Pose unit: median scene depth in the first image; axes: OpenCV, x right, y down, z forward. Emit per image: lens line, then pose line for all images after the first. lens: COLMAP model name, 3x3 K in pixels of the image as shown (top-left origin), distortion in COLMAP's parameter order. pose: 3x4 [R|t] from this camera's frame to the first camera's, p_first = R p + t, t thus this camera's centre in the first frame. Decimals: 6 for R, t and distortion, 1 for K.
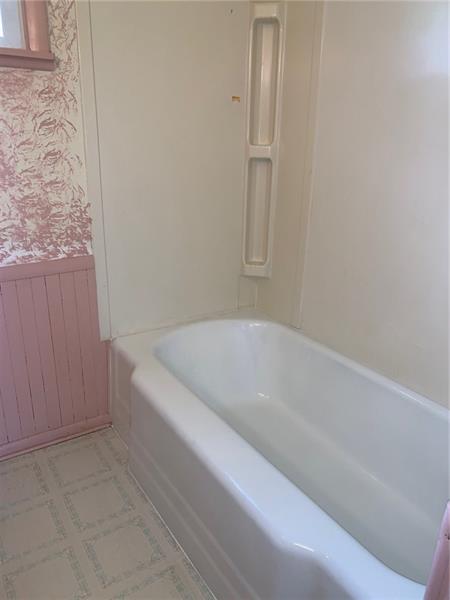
lens RADIAL K [[455.4, 0, 227.4], [0, 455.4, 297.3], [0, 0, 1]] dist [-0.000084, -0.020728]
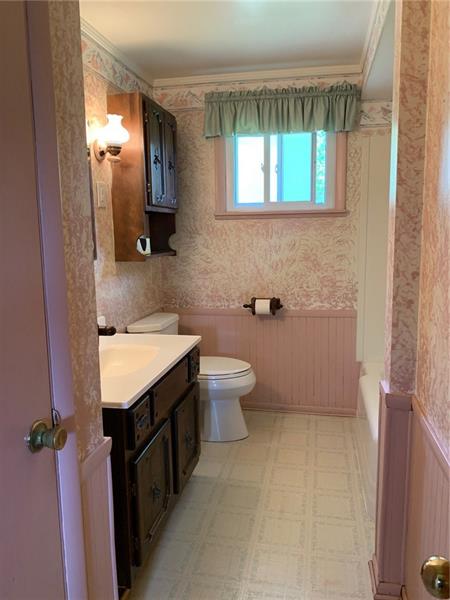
lens RADIAL K [[455.4, 0, 225.0], [0, 455.4, 302.1], [0, 0, 1]] dist [-0.000084, -0.020728]
pose [[0.708770, 0.083431, -0.700489, 0.654020], [-0.198625, 0.976410, -0.084679, 0.145439], [0.676900, 0.199153, 0.708622, -0.692727]]
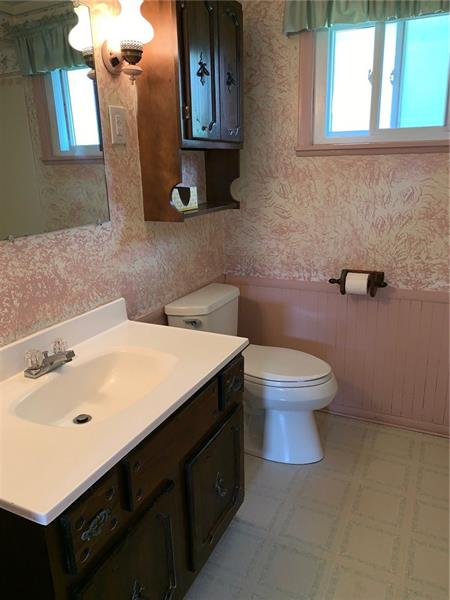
lens RADIAL K [[455.4, 0, 223.3], [0, 455.4, 298.5], [0, 0, 1]] dist [-0.000084, -0.020728]
pose [[0.511016, 0.213800, -0.832557, 0.347241], [-0.239518, 0.965628, 0.100959, -0.035292], [0.825526, 0.147821, 0.544661, -0.264742]]
